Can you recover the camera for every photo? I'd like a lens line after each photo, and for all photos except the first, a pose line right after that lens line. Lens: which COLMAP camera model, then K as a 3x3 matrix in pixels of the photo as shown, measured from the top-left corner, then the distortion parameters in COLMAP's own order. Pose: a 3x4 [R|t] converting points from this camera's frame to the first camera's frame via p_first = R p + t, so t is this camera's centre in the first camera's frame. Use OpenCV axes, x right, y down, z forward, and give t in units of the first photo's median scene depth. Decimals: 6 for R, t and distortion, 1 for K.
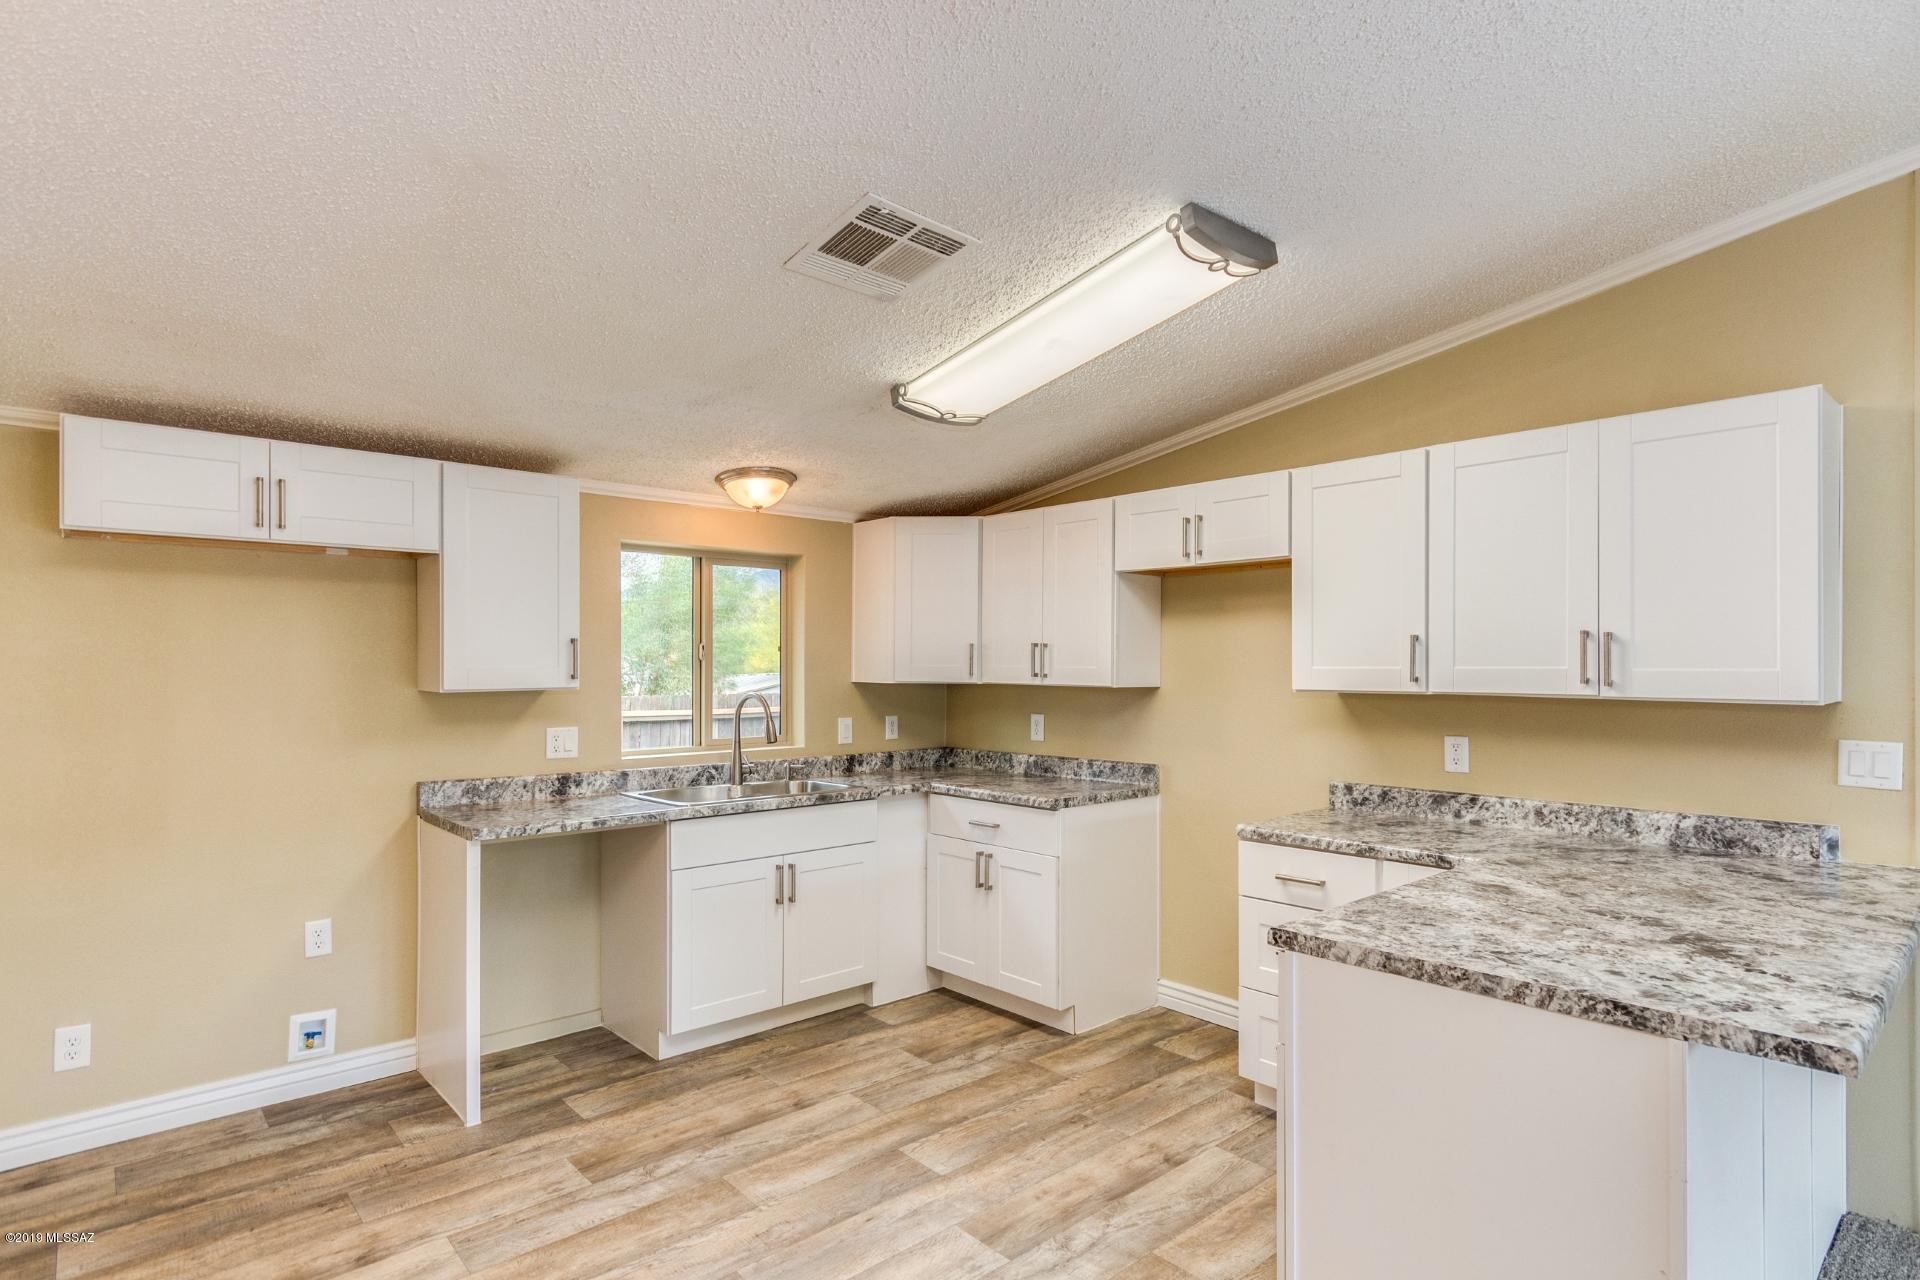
lens RADIAL K [[981.1, 0, 969.1], [0, 981.1, 667.5], [0, 0, 1]] dist [0.001790, -0.002218]
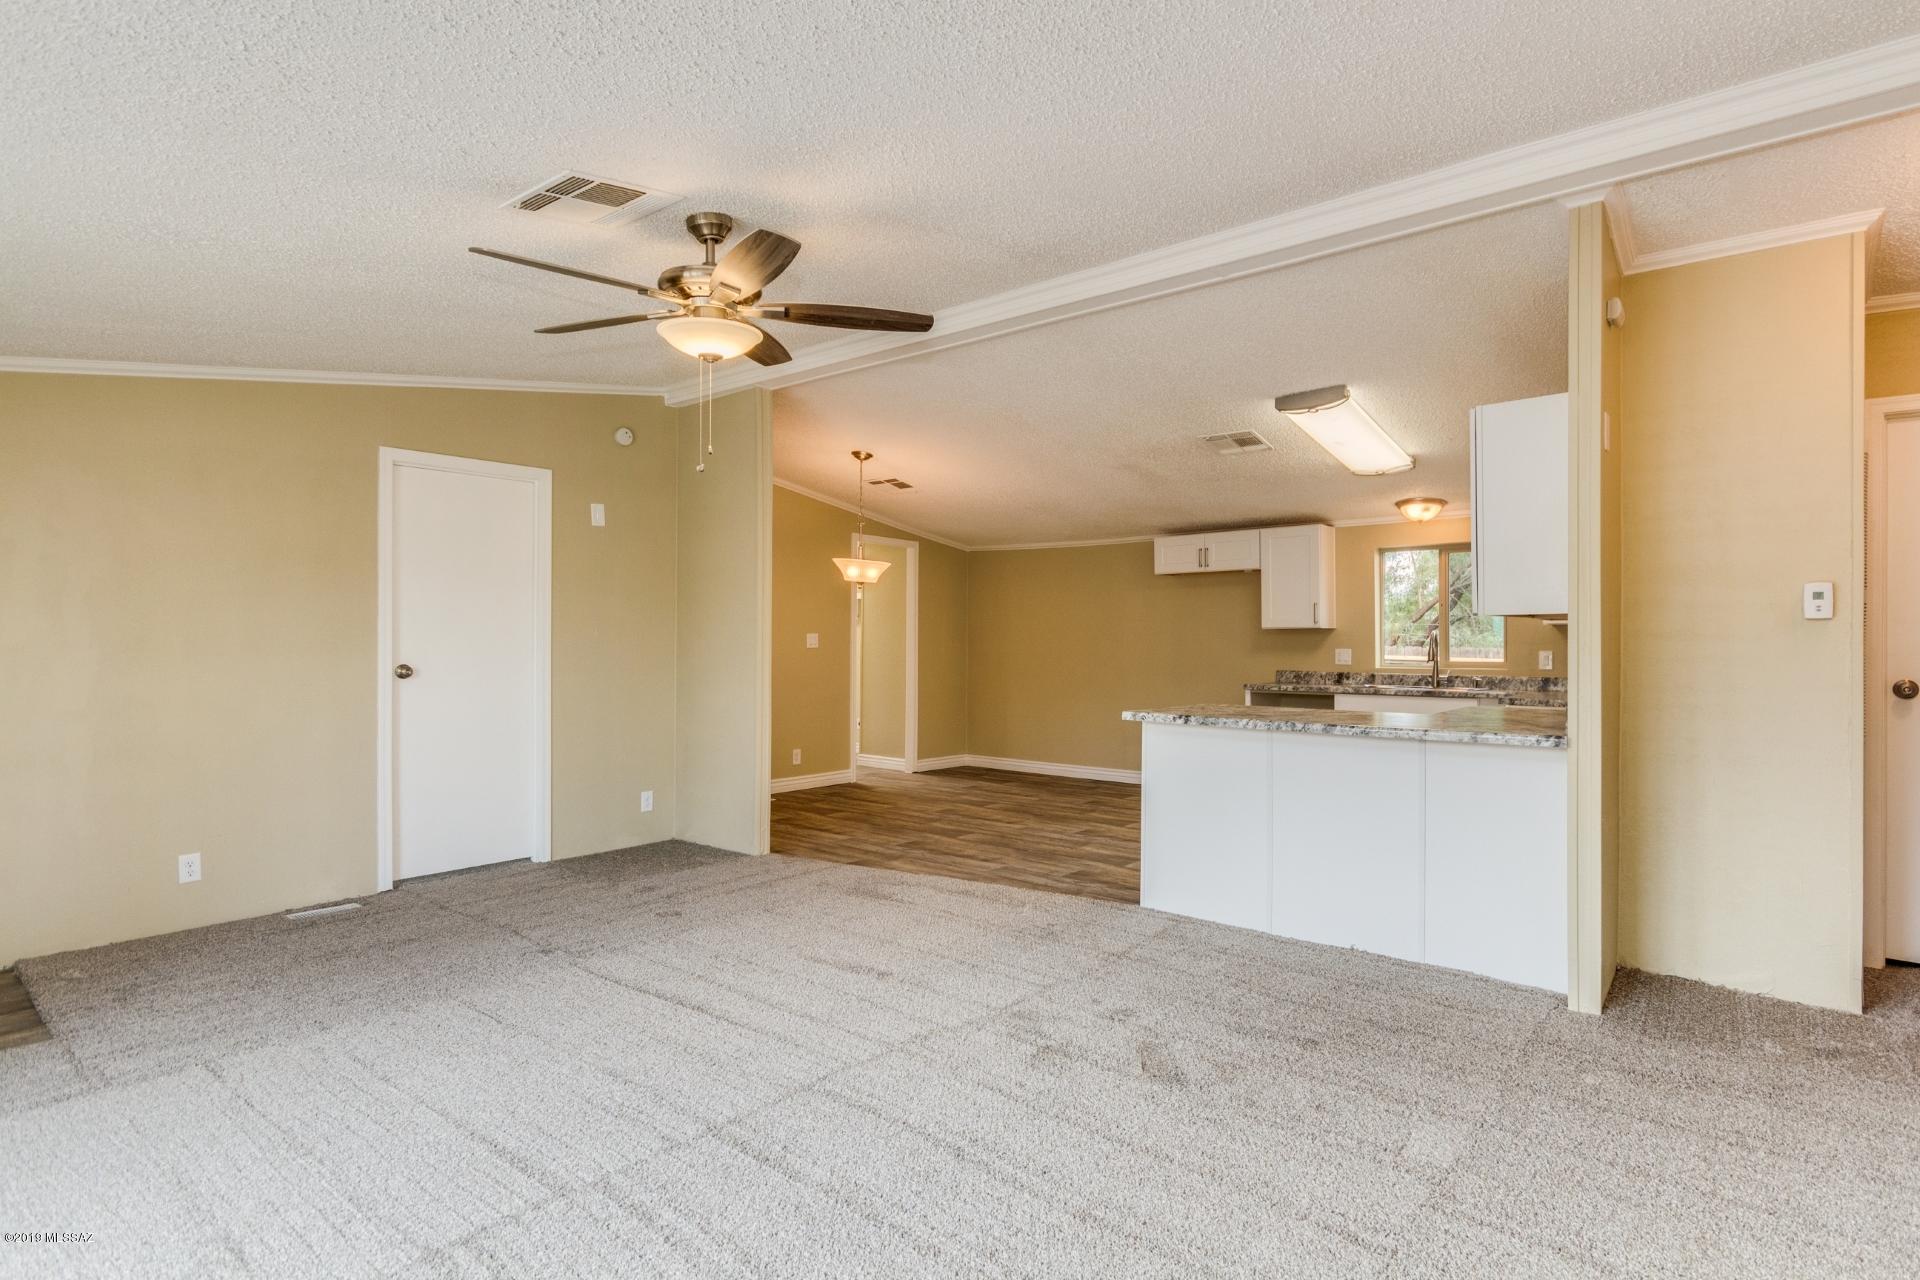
lens RADIAL K [[961.5, 0, 978.3], [0, 961.5, 636.0], [0, 0, 1]] dist [-0.000026, 0.000095]
pose [[0.147977, -0.007614, -0.988962, 1.548573], [-0.000942, 0.999969, -0.007839, 0.058371], [0.988990, 0.002092, 0.147965, 0.003686]]
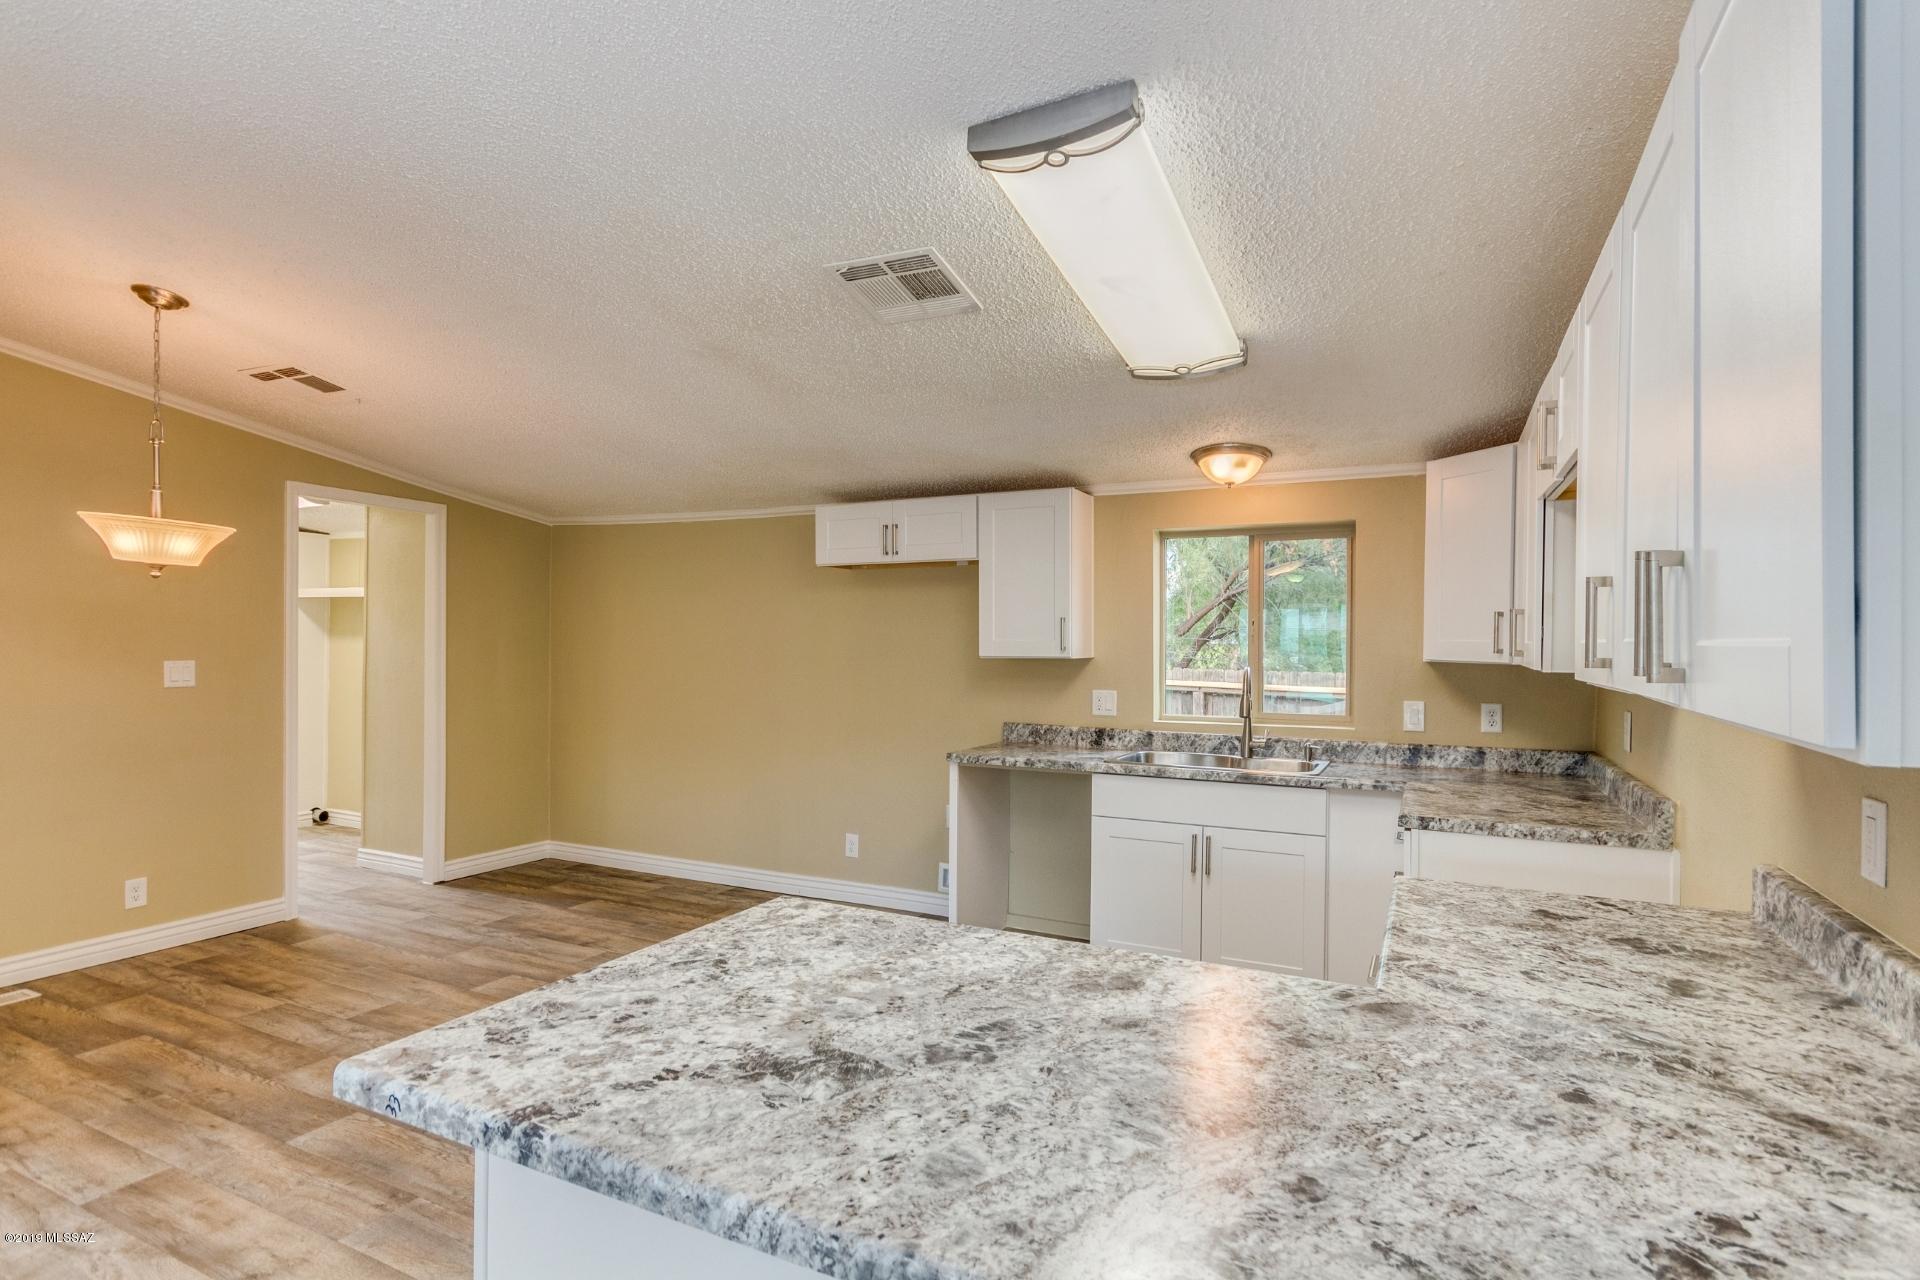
lens RADIAL K [[958.4, 0, 960.0], [0, 958.4, 640.0], [0, 0, 1]] dist [-0.000522, 0.000897]
pose [[0.366605, -0.000580, -0.930377, 0.714205], [-0.006187, 0.999976, -0.003061, 0.003769], [0.930356, 0.006878, 0.366593, 0.449768]]
